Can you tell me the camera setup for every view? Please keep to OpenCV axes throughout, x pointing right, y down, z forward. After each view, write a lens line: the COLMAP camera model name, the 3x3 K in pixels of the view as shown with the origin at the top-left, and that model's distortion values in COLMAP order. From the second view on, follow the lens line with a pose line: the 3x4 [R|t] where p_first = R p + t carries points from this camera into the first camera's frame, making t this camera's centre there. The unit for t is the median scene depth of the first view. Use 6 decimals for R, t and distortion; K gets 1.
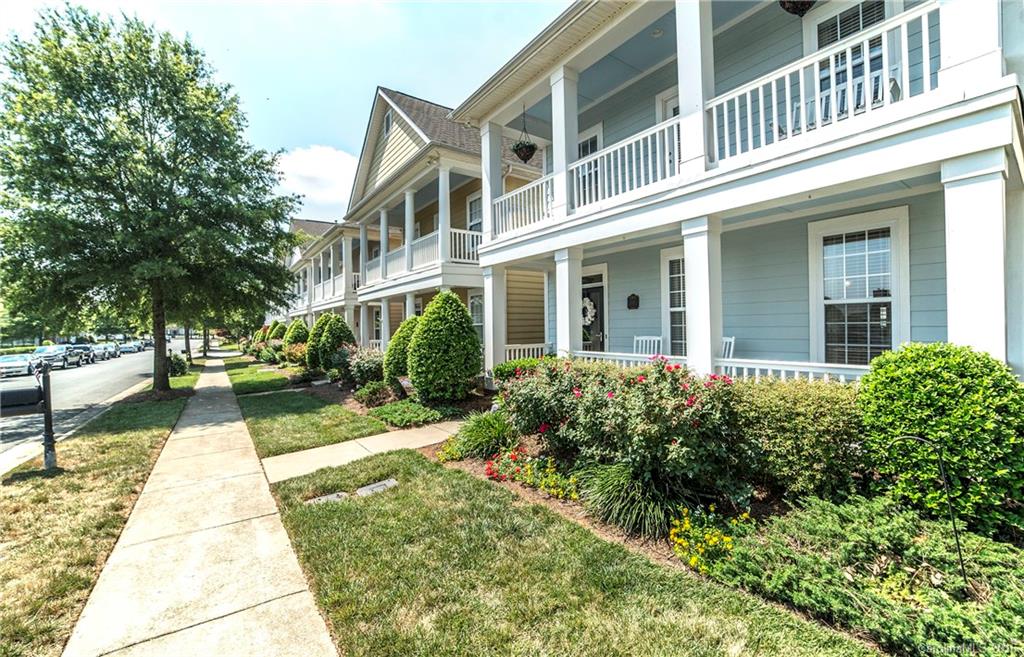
lens RADIAL K [[413.9, 0, 512.0], [0, 413.9, 328.5], [0, 0, 1]] dist [0.000459, 0.000039]
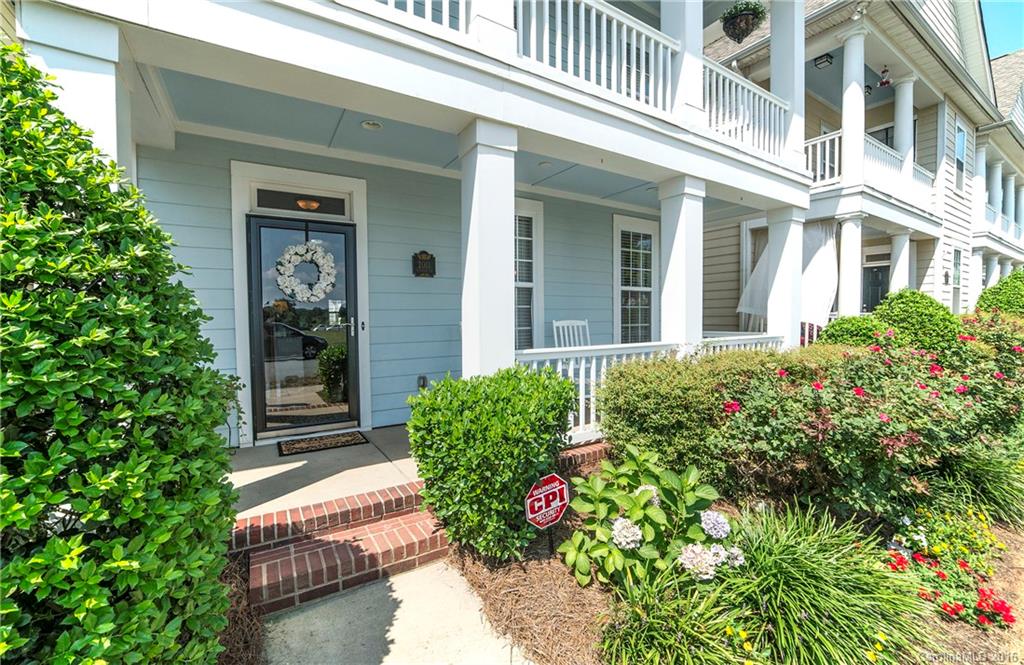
lens RADIAL K [[423.0, 0, 512.0], [0, 423.0, 332.5], [0, 0, 1]] dist [-0.020632, 0.000273]
pose [[0.072420, -0.028607, 0.996964, -0.322182], [0.009490, 0.999563, 0.027993, 0.016873], [-0.997329, 0.007434, 0.072660, 0.943173]]
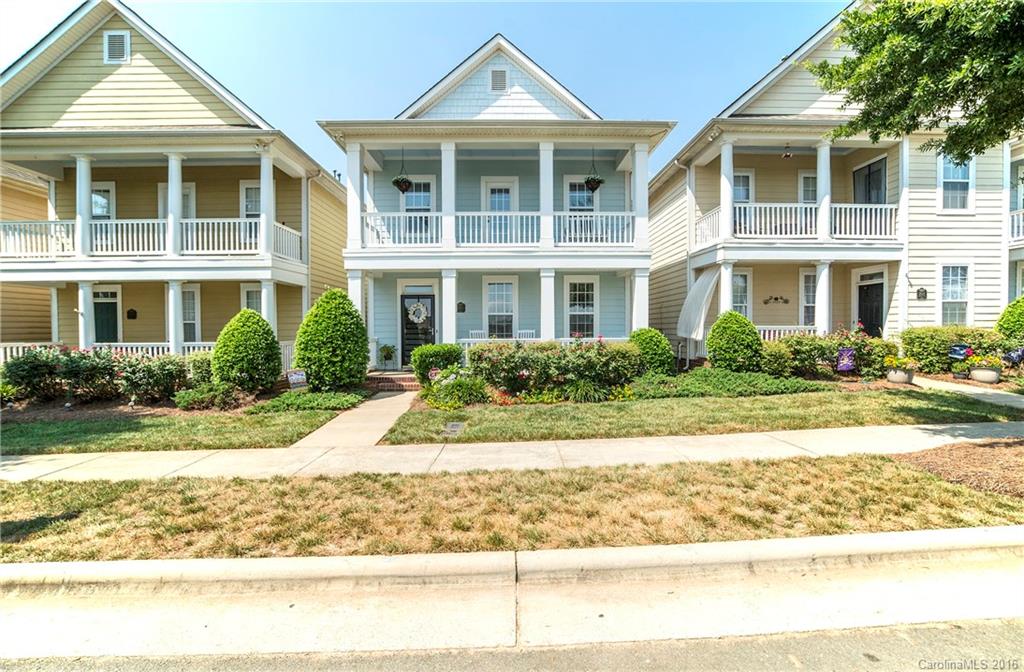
lens RADIAL K [[433.8, 0, 514.3], [0, 433.8, 325.3], [0, 0, 1]] dist [-0.013021, 0.000630]
pose [[0.570902, 0.023374, 0.820685, -0.956868], [0.001049, 0.999573, -0.029198, 0.047532], [-0.821017, 0.017530, 0.570634, -0.024516]]
